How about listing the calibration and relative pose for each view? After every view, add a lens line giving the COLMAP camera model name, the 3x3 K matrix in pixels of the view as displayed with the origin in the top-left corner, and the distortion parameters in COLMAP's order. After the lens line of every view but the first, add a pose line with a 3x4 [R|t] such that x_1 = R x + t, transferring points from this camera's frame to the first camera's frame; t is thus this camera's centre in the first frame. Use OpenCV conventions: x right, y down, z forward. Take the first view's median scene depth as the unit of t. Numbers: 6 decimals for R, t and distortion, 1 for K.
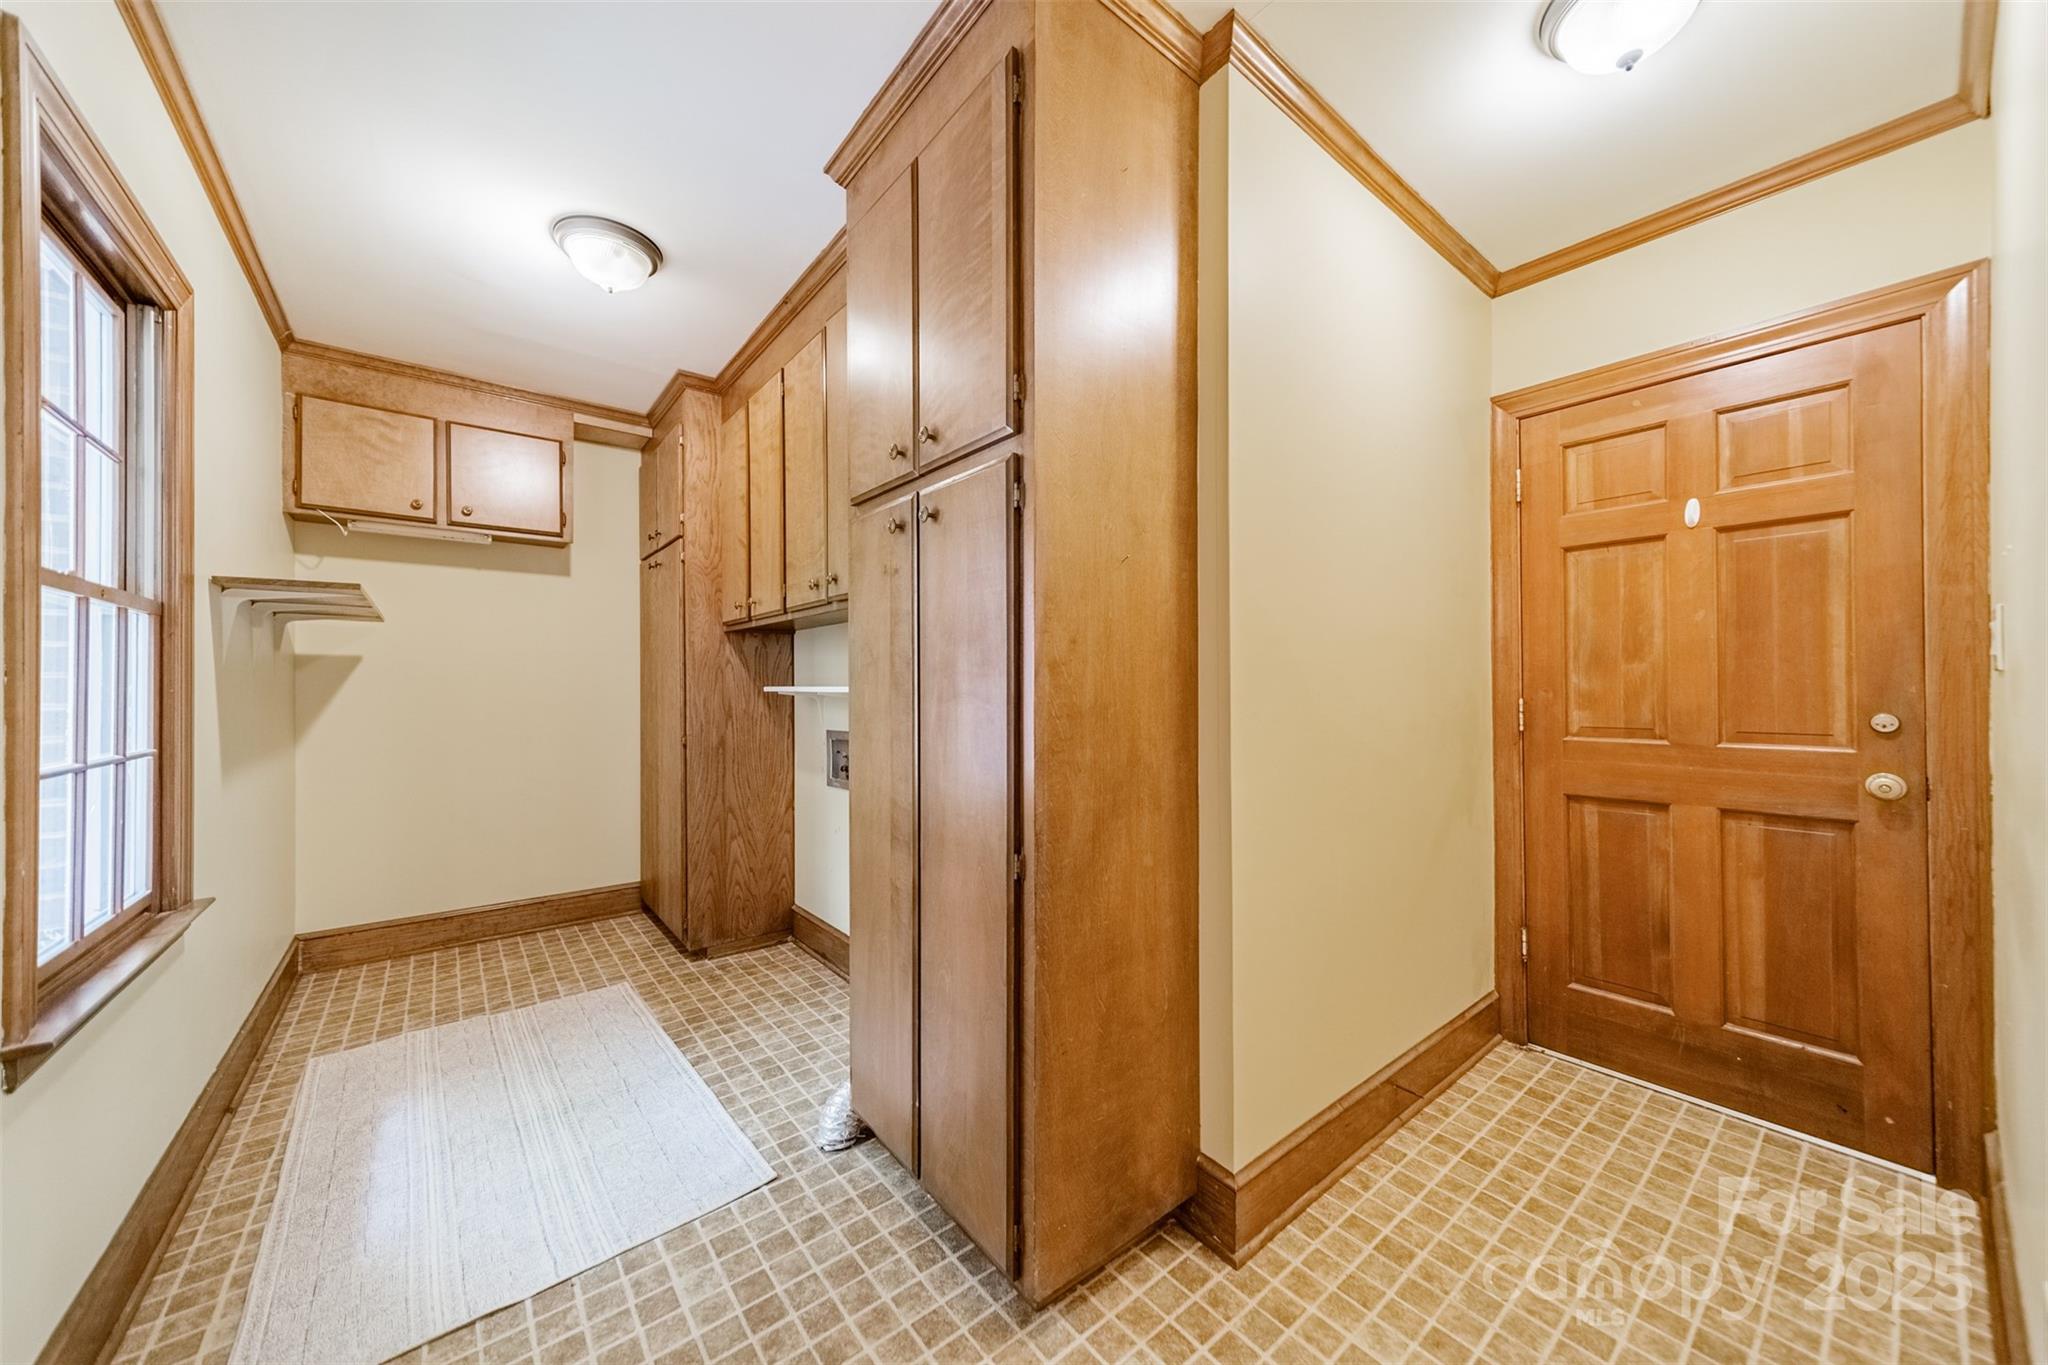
lens RADIAL K [[713.4, 0, 1038.5], [0, 713.4, 683.6], [0, 0, 1]] dist [0.001276, 0.000143]
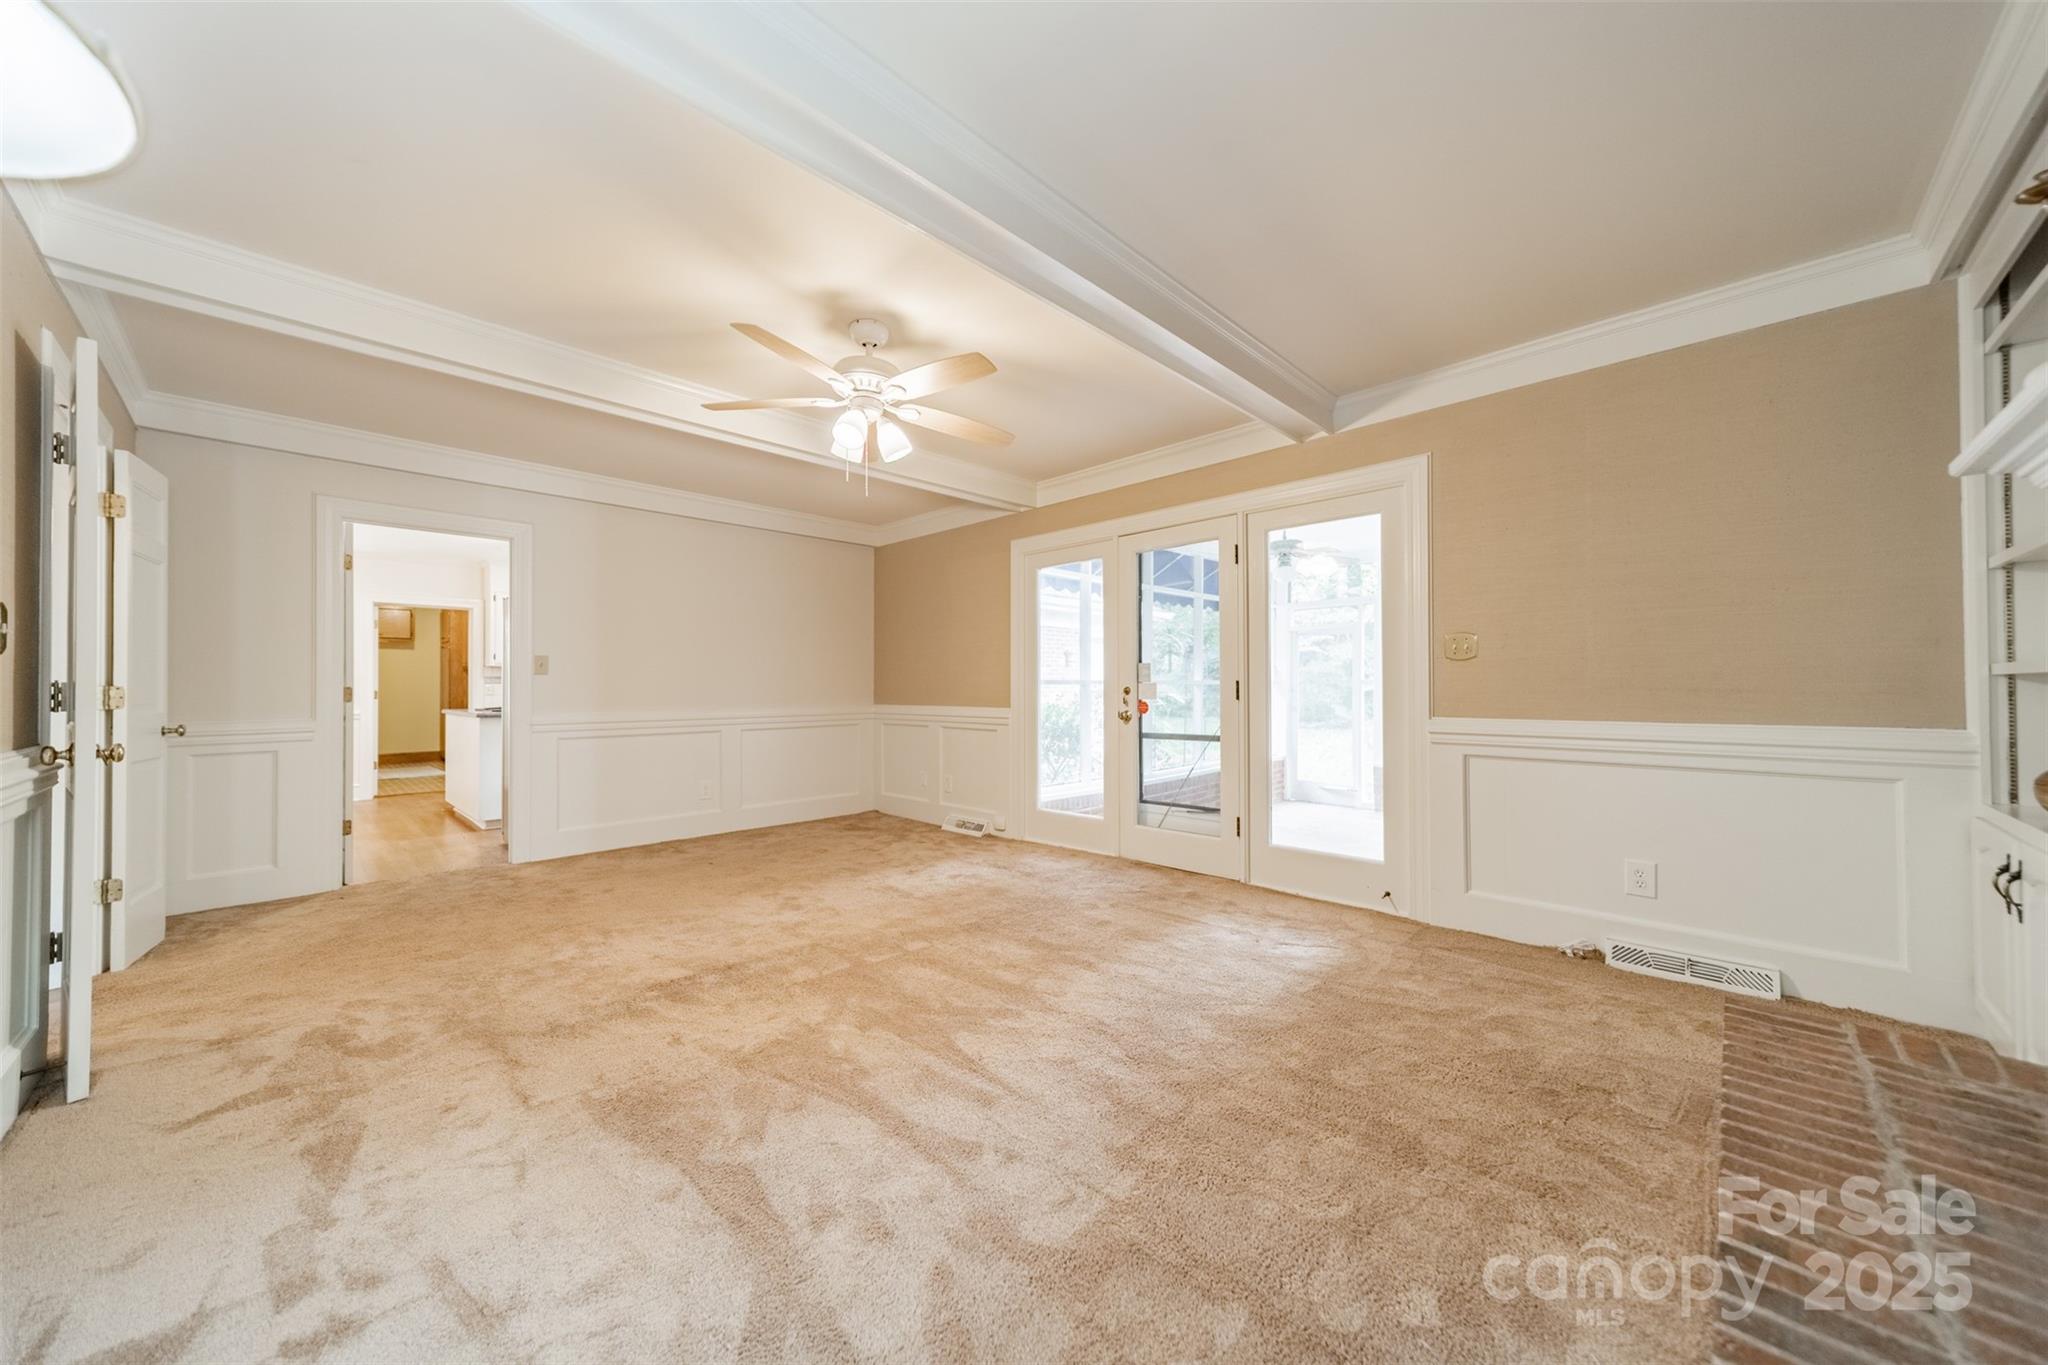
lens RADIAL K [[719.5, 0, 1027.6], [0, 719.5, 678.9], [0, 0, 1]] dist [0.008470, -0.000041]
pose [[0.994190, 0.002507, 0.107609, 1.853881], [-0.000708, 0.999859, -0.016755, 0.027773], [-0.107636, 0.016581, 0.994052, -2.699477]]
